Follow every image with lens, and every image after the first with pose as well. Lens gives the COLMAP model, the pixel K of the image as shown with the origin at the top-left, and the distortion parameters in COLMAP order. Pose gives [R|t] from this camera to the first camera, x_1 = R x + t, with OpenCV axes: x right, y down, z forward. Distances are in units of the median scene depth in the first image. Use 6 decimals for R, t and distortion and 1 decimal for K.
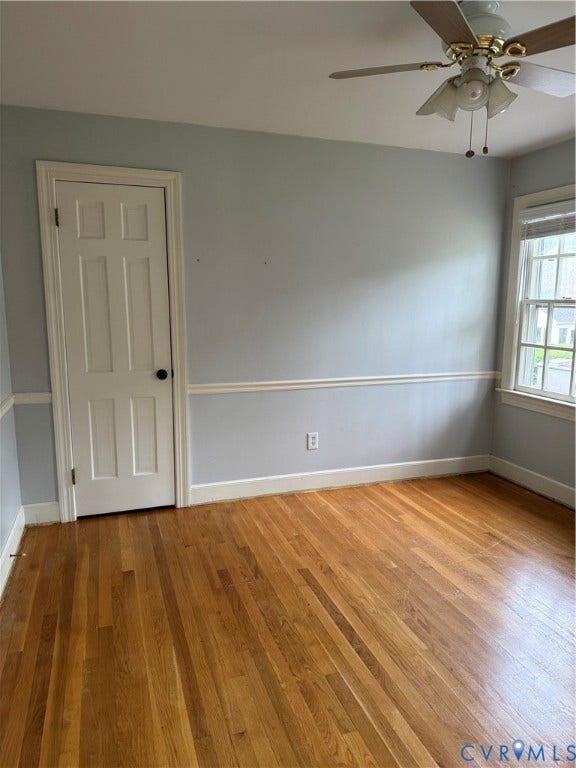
lens RADIAL K [[538.5, 0, 284.6], [0, 538.5, 384.7], [0, 0, 1]] dist [0.038781, -0.059479]
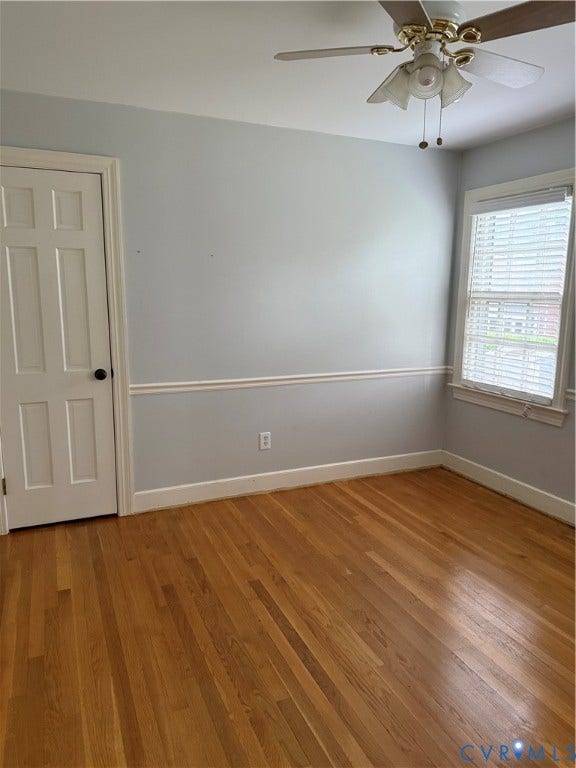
lens RADIAL K [[538.5, 0, 286.0], [0, 538.5, 378.8], [0, 0, 1]] dist [0.038781, -0.059479]
pose [[0.996230, -0.011208, 0.086026, 0.011505], [0.010389, 0.999896, 0.009967, -0.020093], [-0.086129, -0.009035, 0.996243, 0.050373]]
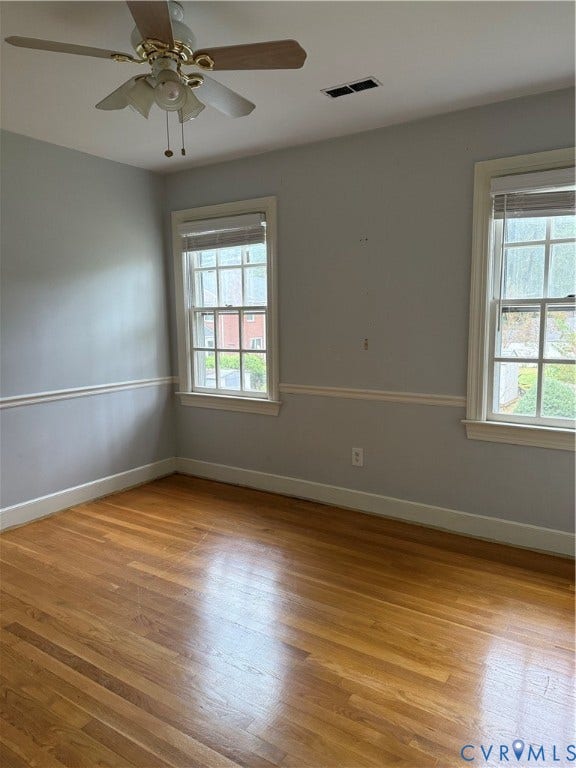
lens RADIAL K [[538.5, 0, 286.0], [0, 538.5, 384.9], [0, 0, 1]] dist [0.038781, -0.059479]
pose [[0.790202, -0.089689, 0.606248, -0.095181], [0.111283, 0.993787, 0.001971, 0.019458], [-0.602658, 0.065907, 0.795273, 0.057954]]
